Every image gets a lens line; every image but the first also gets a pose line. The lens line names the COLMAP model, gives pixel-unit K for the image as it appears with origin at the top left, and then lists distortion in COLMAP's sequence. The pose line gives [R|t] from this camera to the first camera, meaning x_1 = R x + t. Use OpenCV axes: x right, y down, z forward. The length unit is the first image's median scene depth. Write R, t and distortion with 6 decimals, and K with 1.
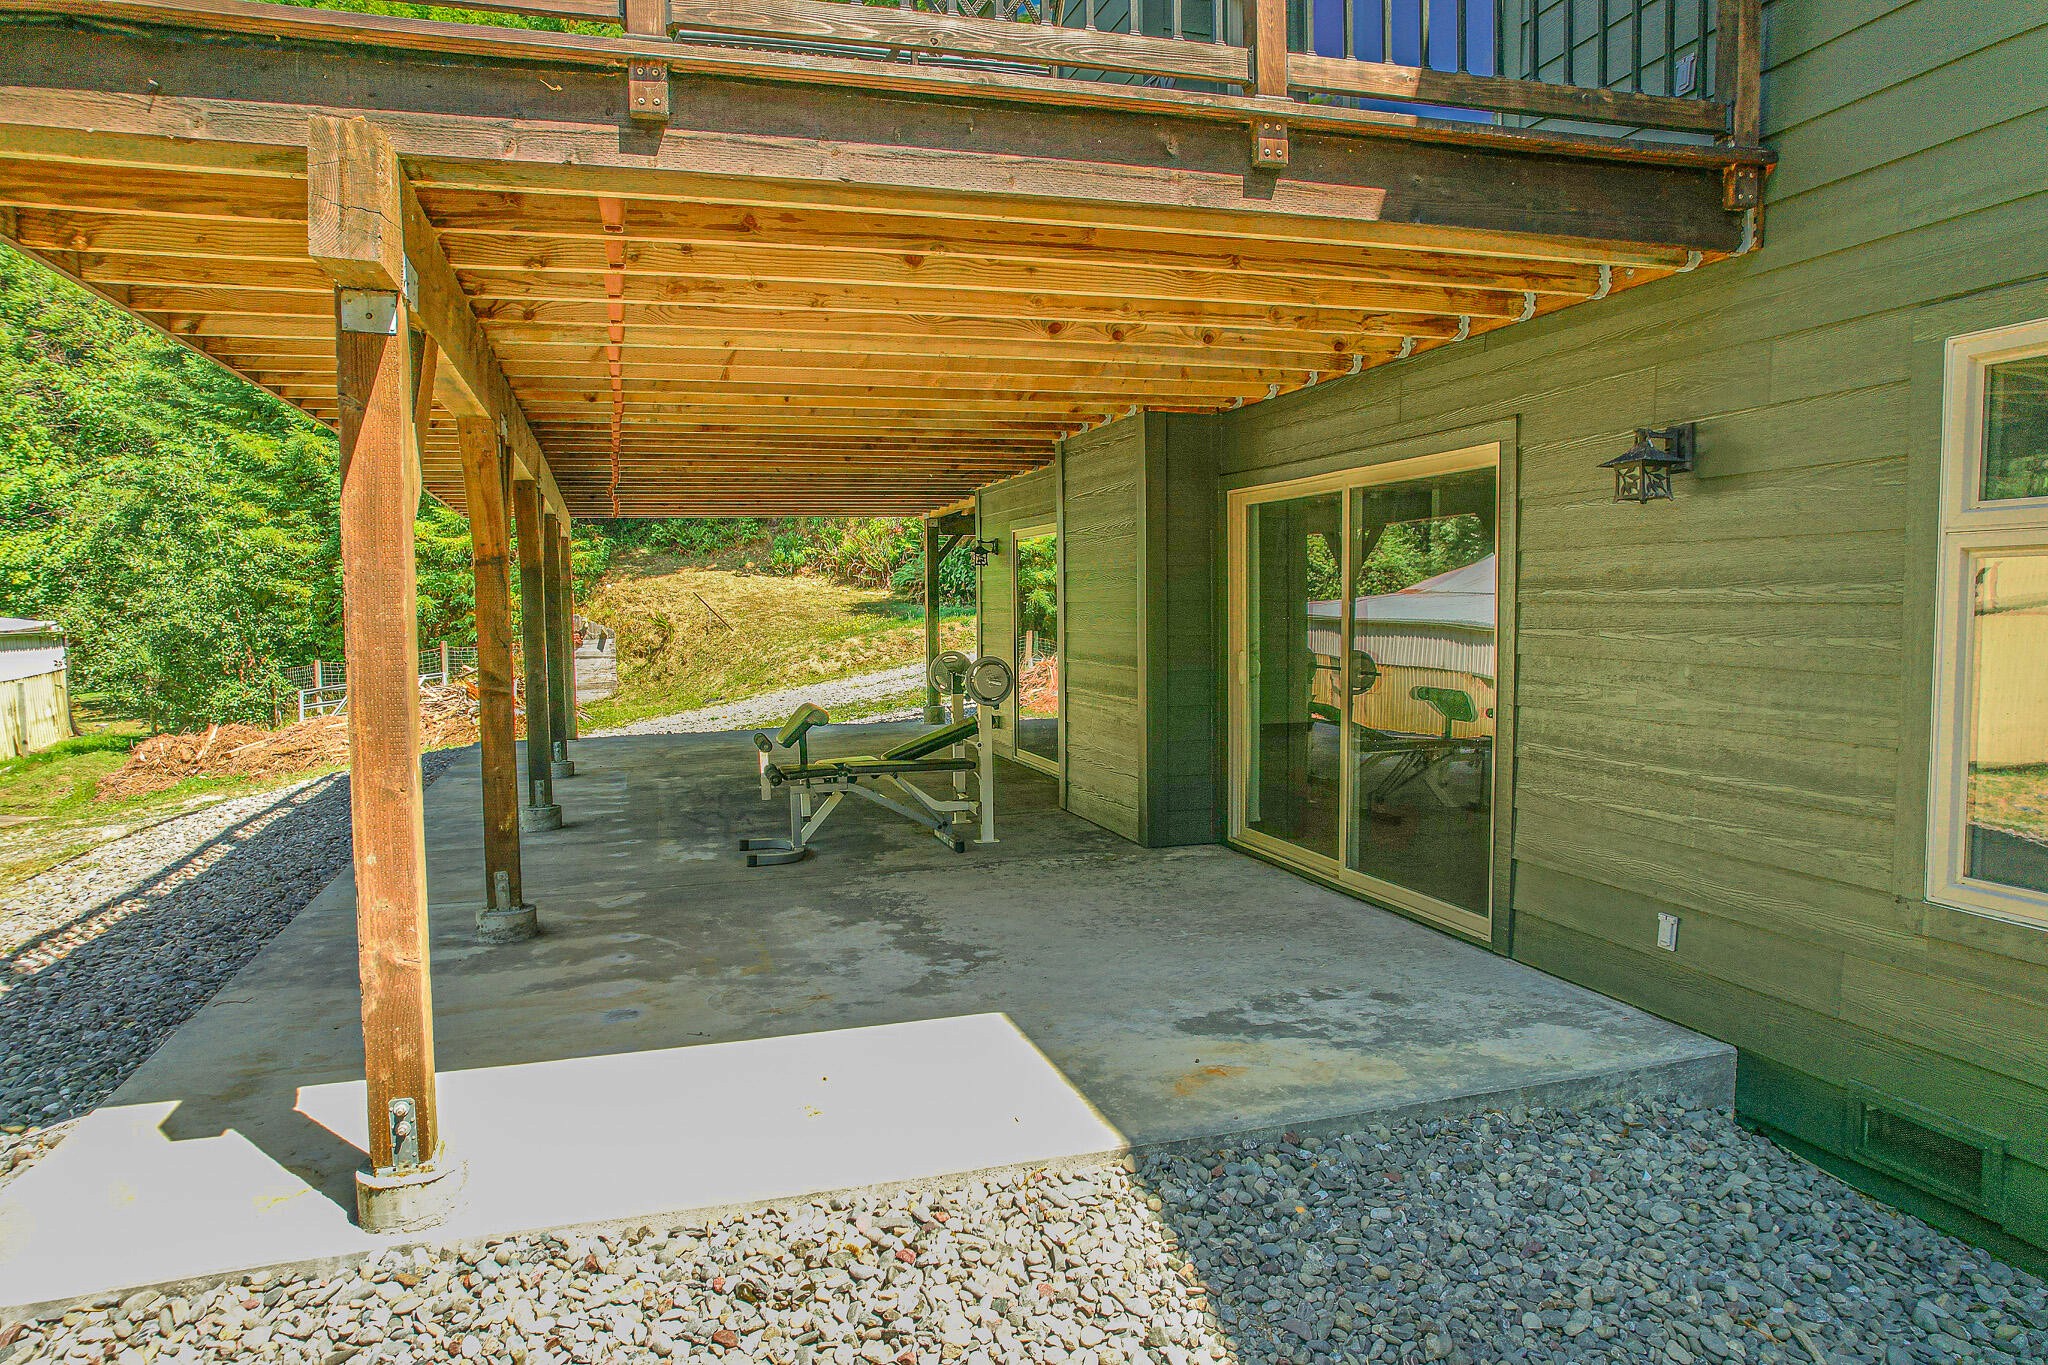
lens RADIAL K [[1305.2, 0, 1020.6], [0, 1305.2, 683.2], [0, 0, 1]] dist [-0.066384, 0.058239]
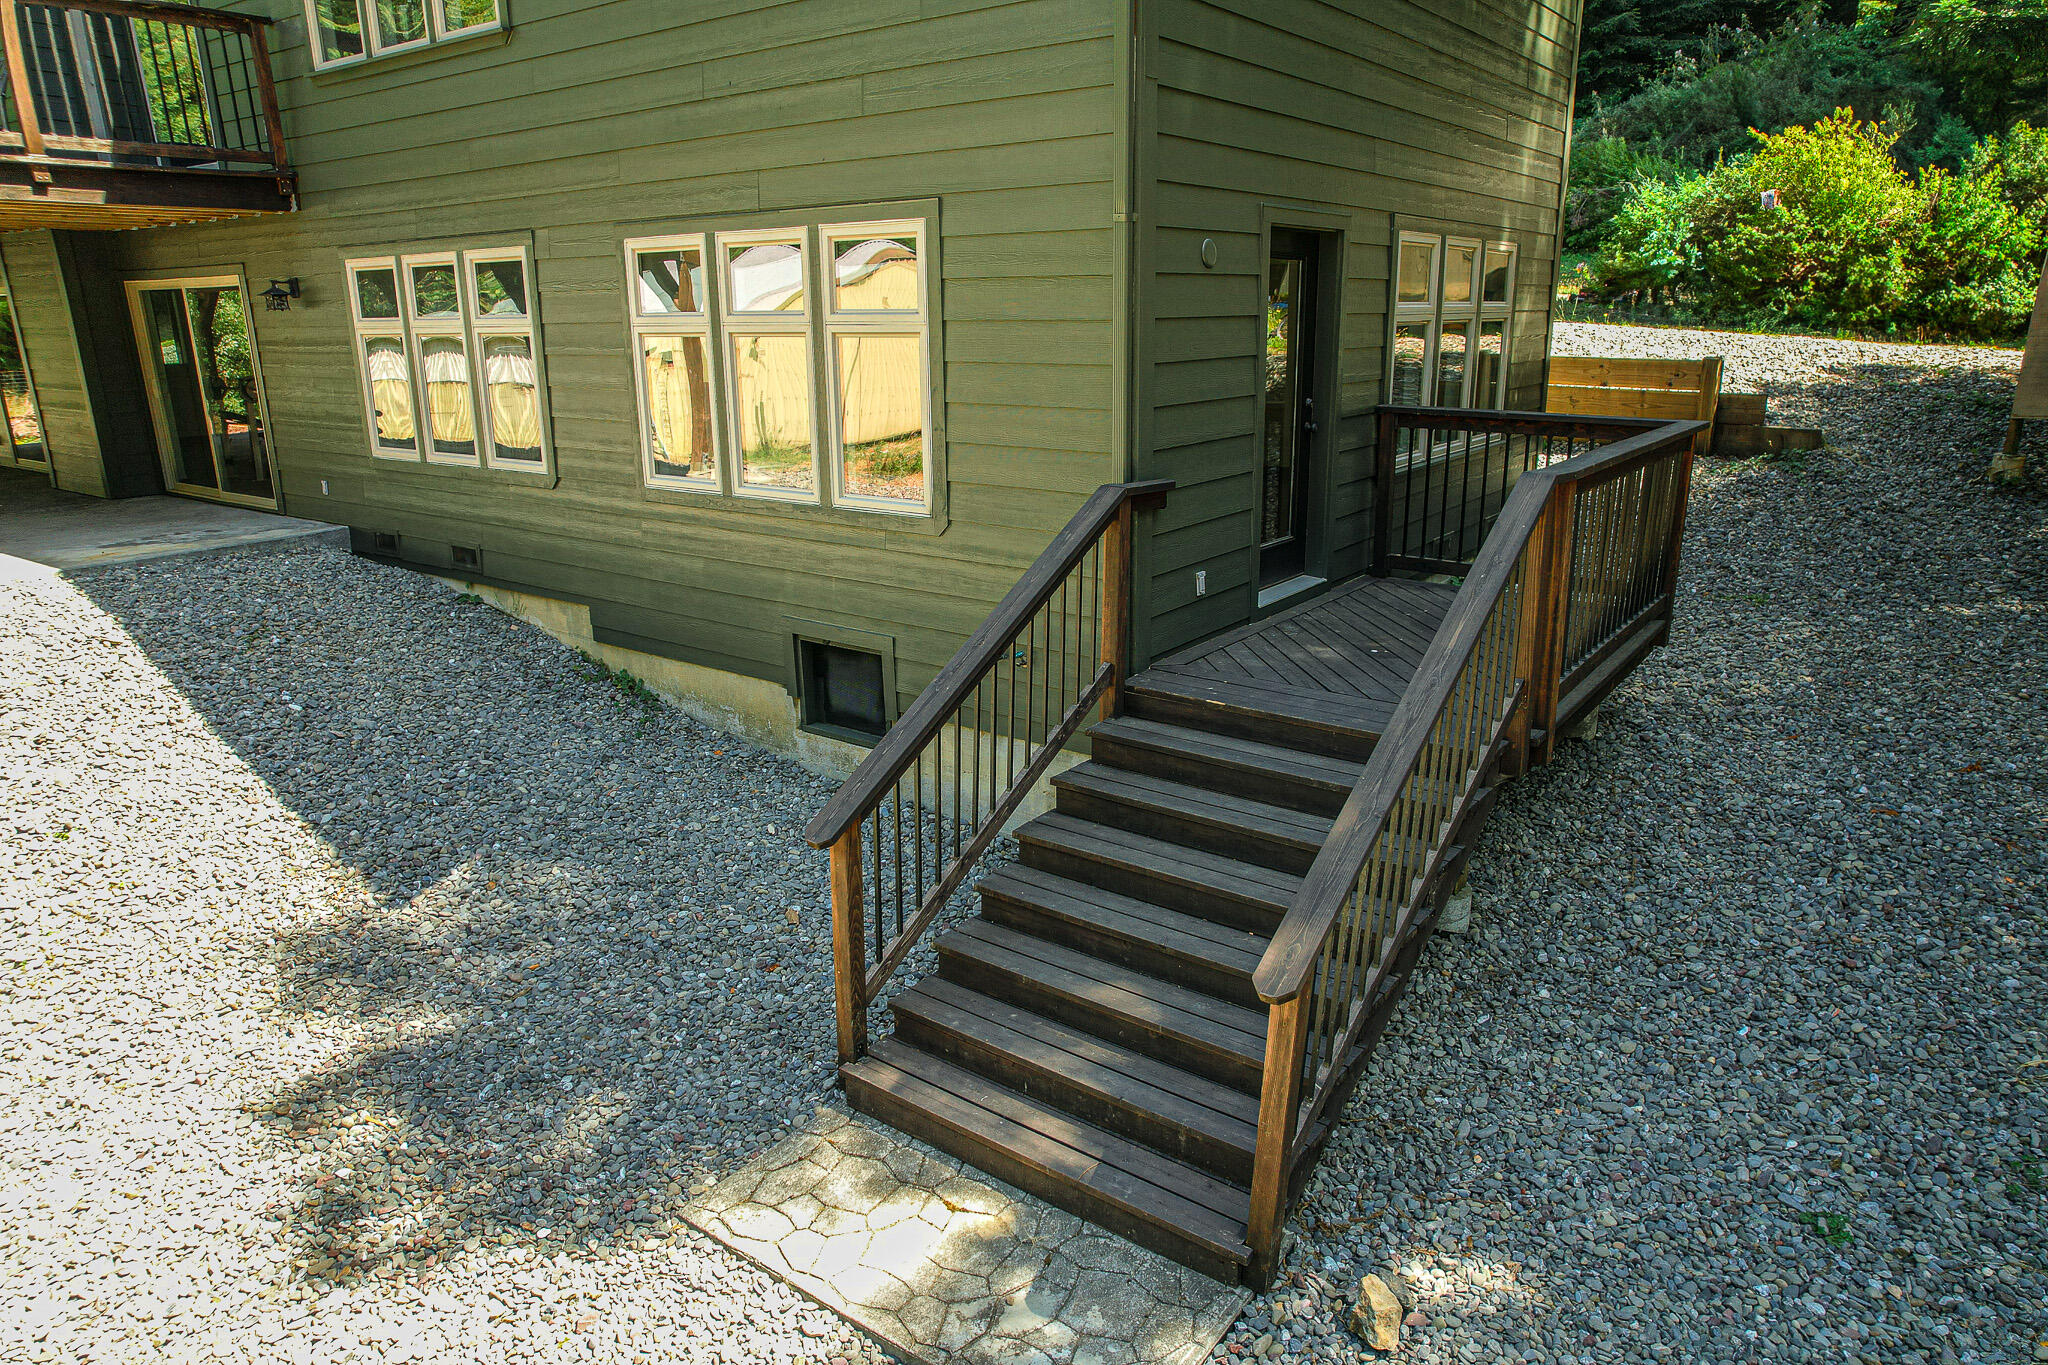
lens RADIAL K [[1305.2, 0, 1034.3], [0, 1305.2, 694.2], [0, 0, 1]] dist [-0.066384, 0.058239]
pose [[0.804869, -0.168946, 0.568896, 0.150925], [0.041515, 0.972302, 0.230012, 0.081378], [-0.591998, -0.161512, 0.789590, -2.268218]]
